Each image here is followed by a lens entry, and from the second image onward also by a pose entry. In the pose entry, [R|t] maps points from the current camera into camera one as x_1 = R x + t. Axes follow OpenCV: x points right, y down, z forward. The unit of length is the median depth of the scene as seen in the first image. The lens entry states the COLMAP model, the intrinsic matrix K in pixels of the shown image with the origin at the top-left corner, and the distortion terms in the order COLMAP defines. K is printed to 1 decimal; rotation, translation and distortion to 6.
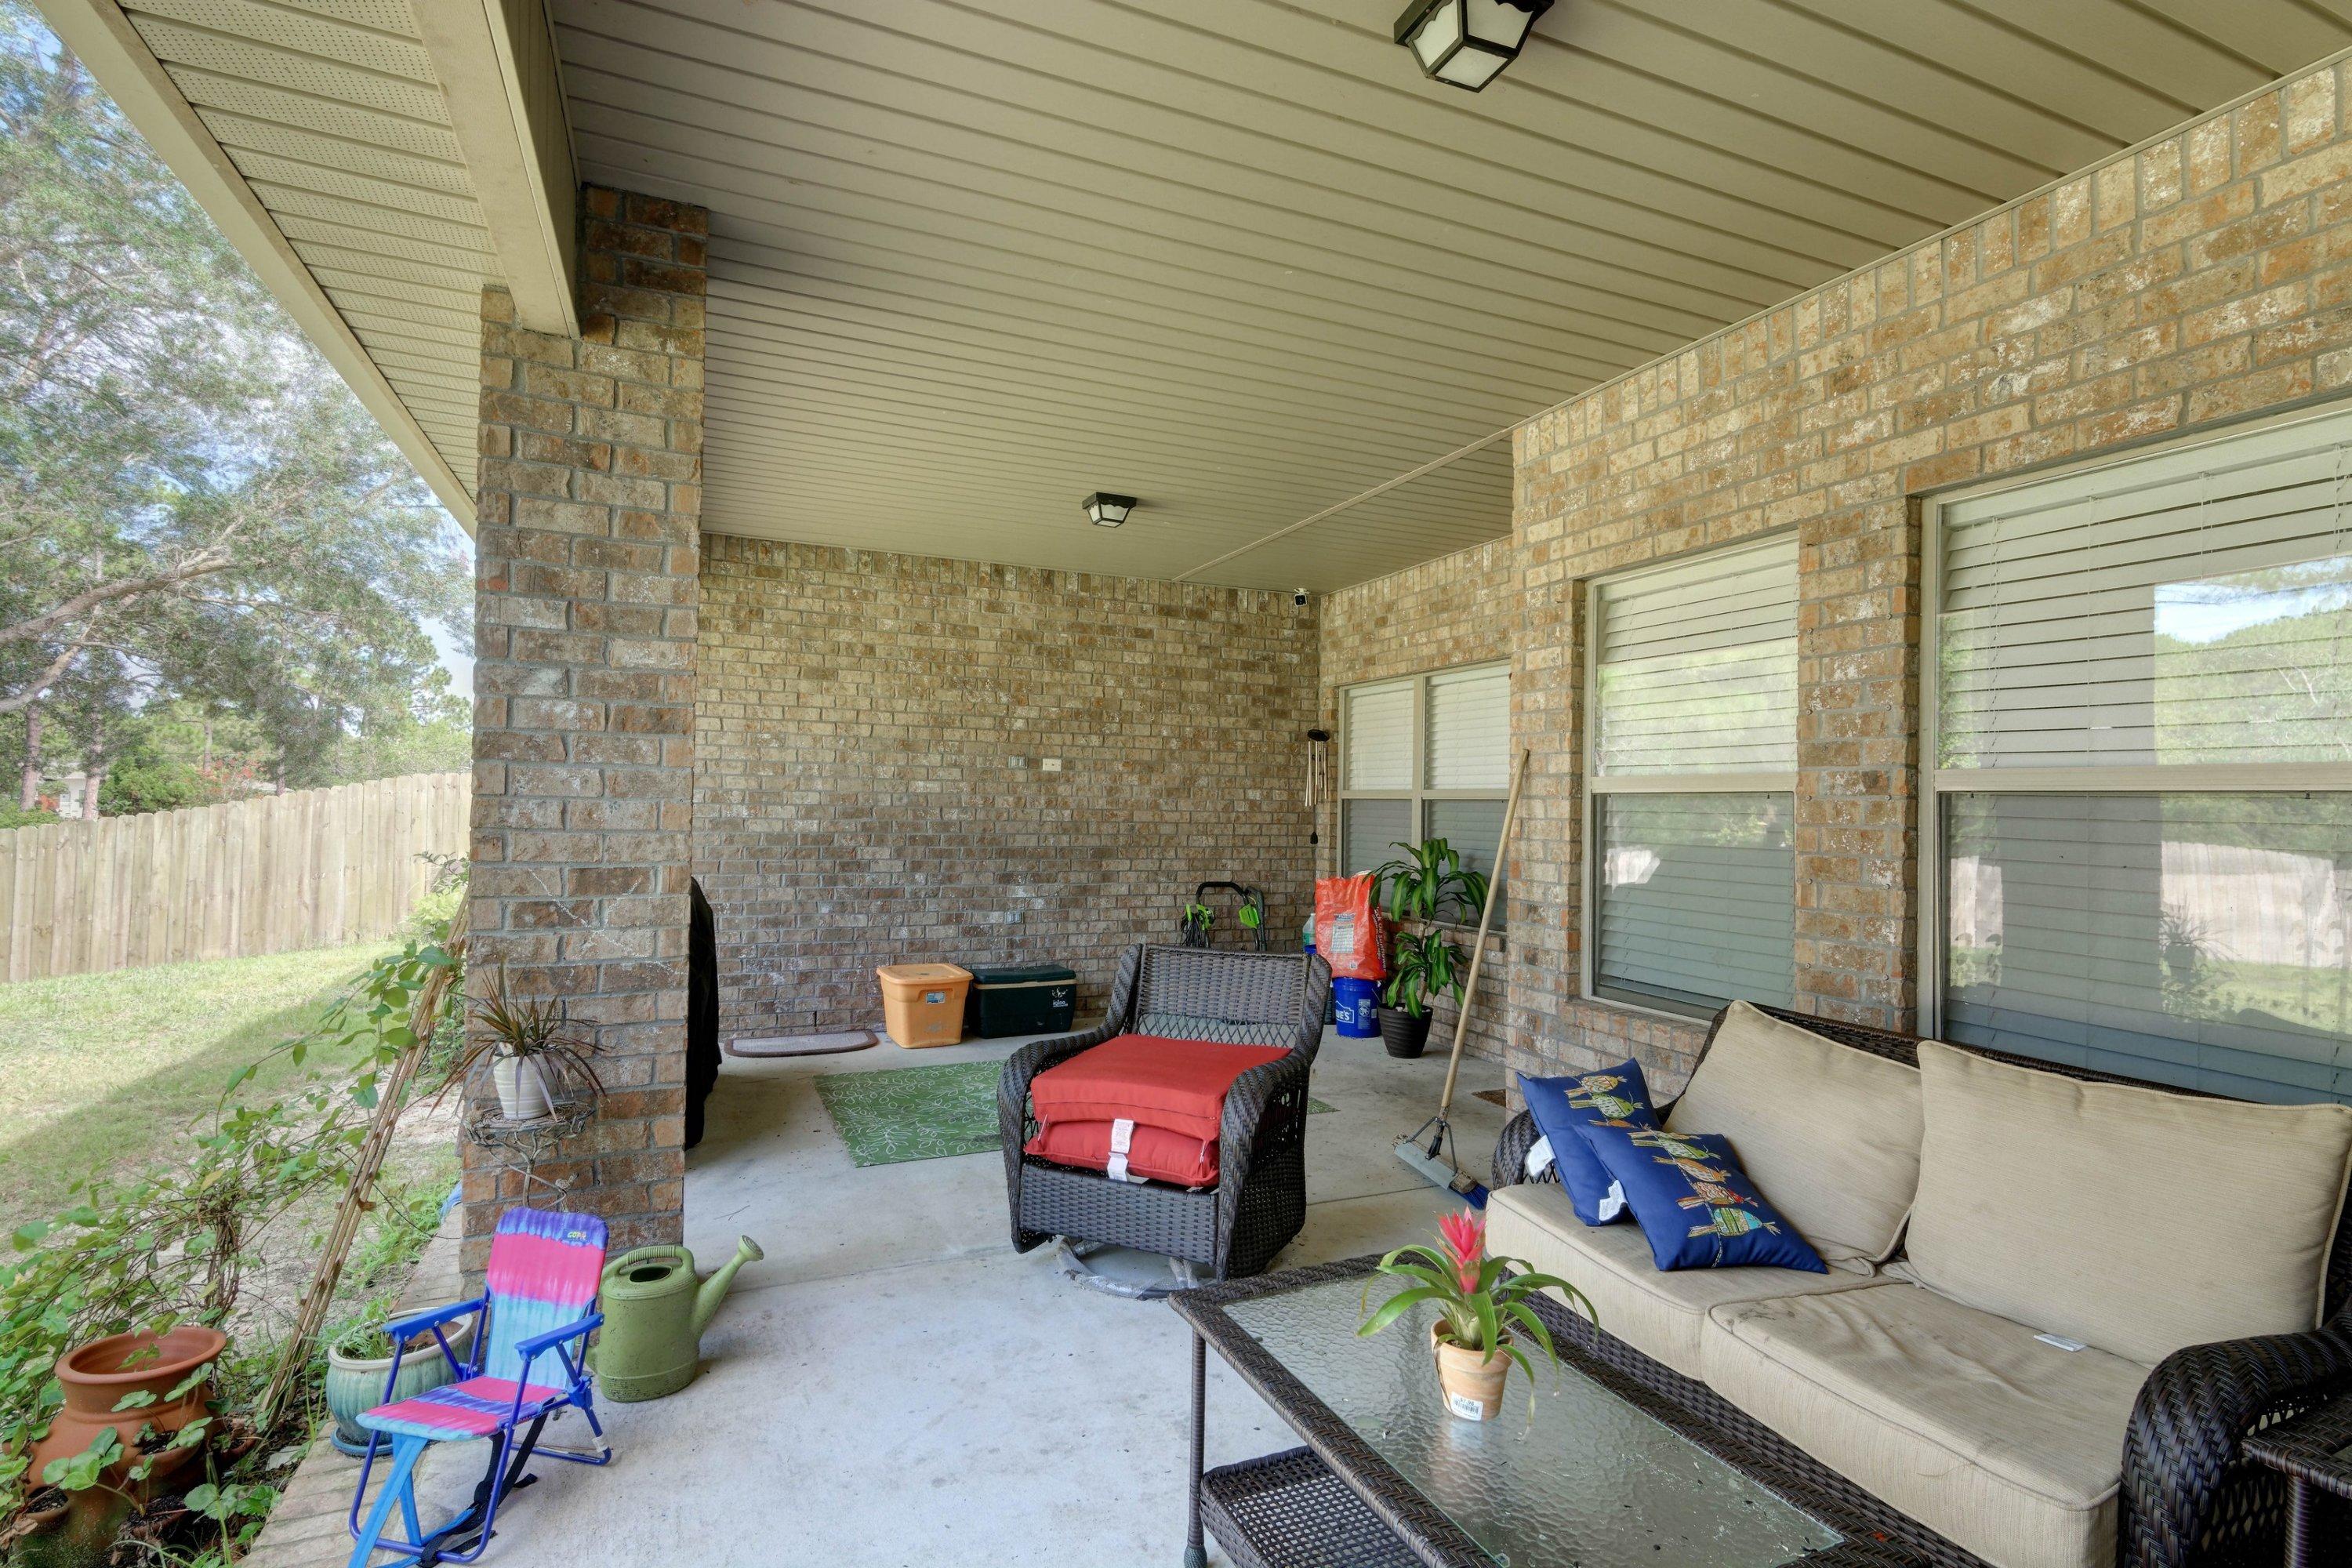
lens RADIAL K [[1123.7, 0, 1174.9], [0, 1123.7, 777.1], [0, 0, 1]] dist [0.014441, -0.004101]
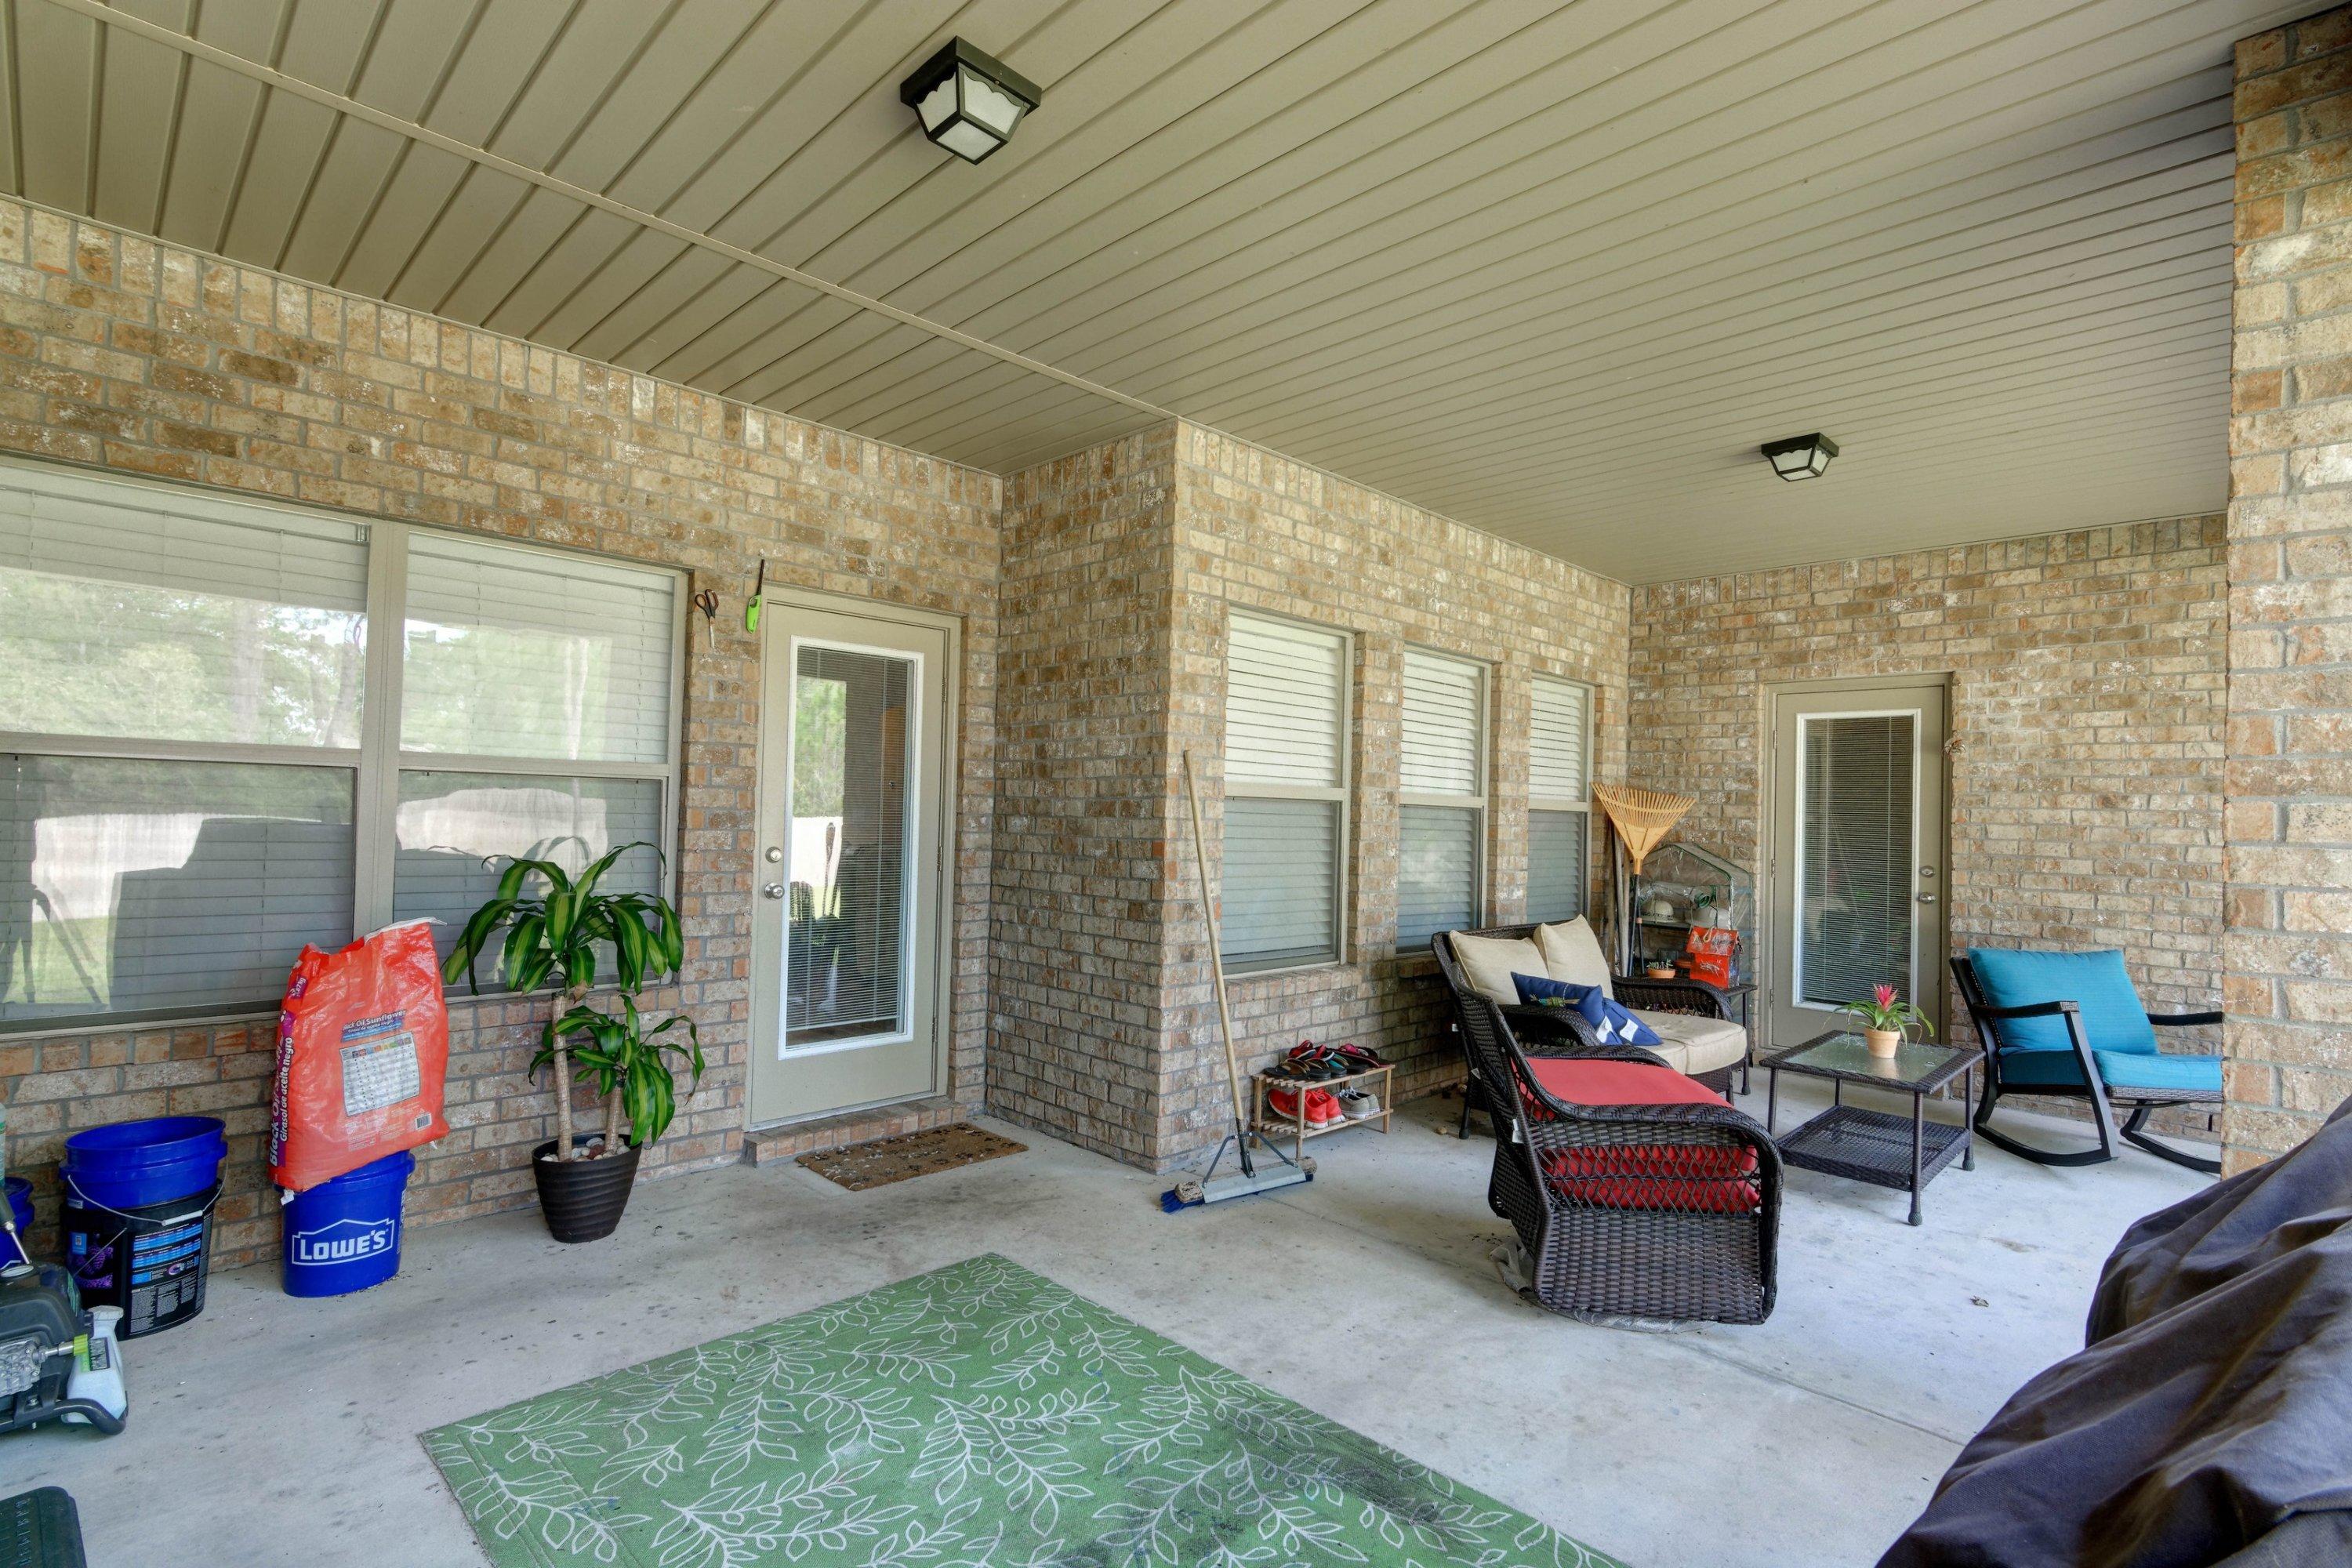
lens RADIAL K [[1123.7, 0, 1171.6], [0, 1123.7, 794.6], [0, 0, 1]] dist [0.014441, -0.004101]
pose [[-0.364737, -0.006450, 0.931088, -0.633722], [-0.053721, 0.998456, -0.014128, 0.030421], [-0.929560, -0.055172, -0.364521, 1.409092]]
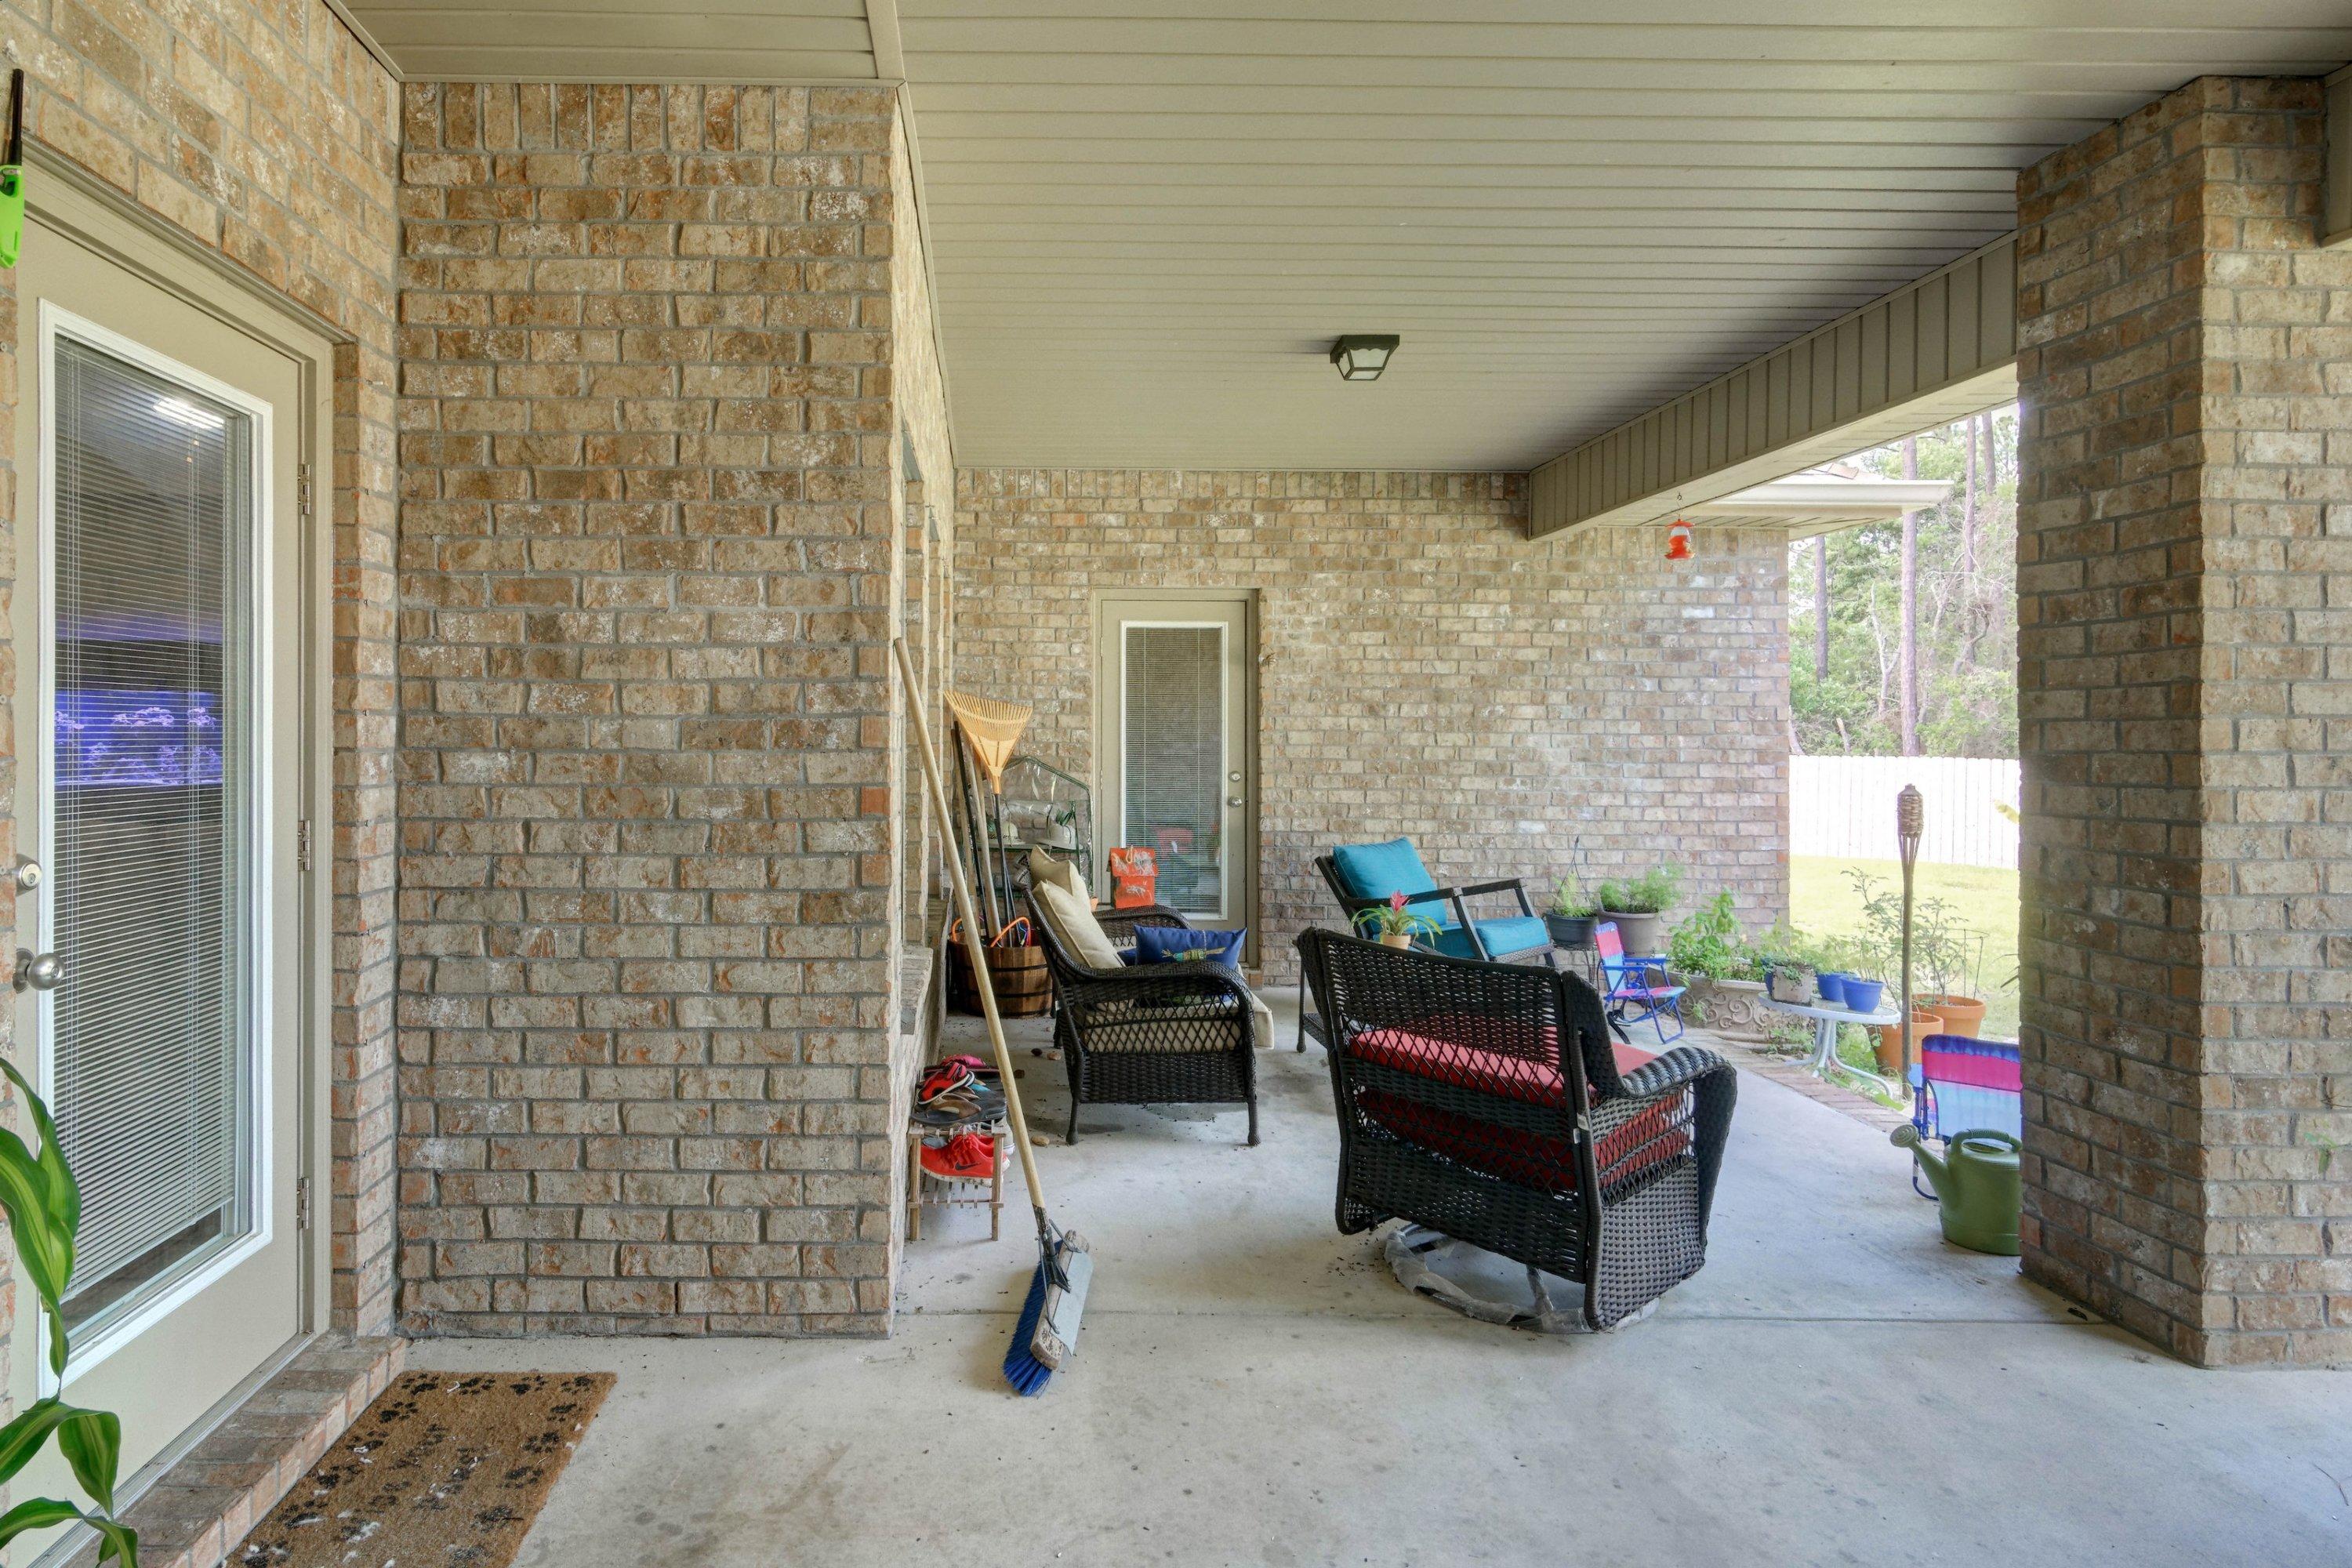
lens RADIAL K [[1243.3, 0, 1090.9], [0, 1243.3, 735.0], [0, 0, 1]] dist [0.006088, -0.001876]
pose [[-0.923211, -0.018495, 0.383848, -0.051561], [-0.028316, 0.999400, -0.019949, 0.040135], [-0.383249, -0.029286, -0.923181, 1.624668]]
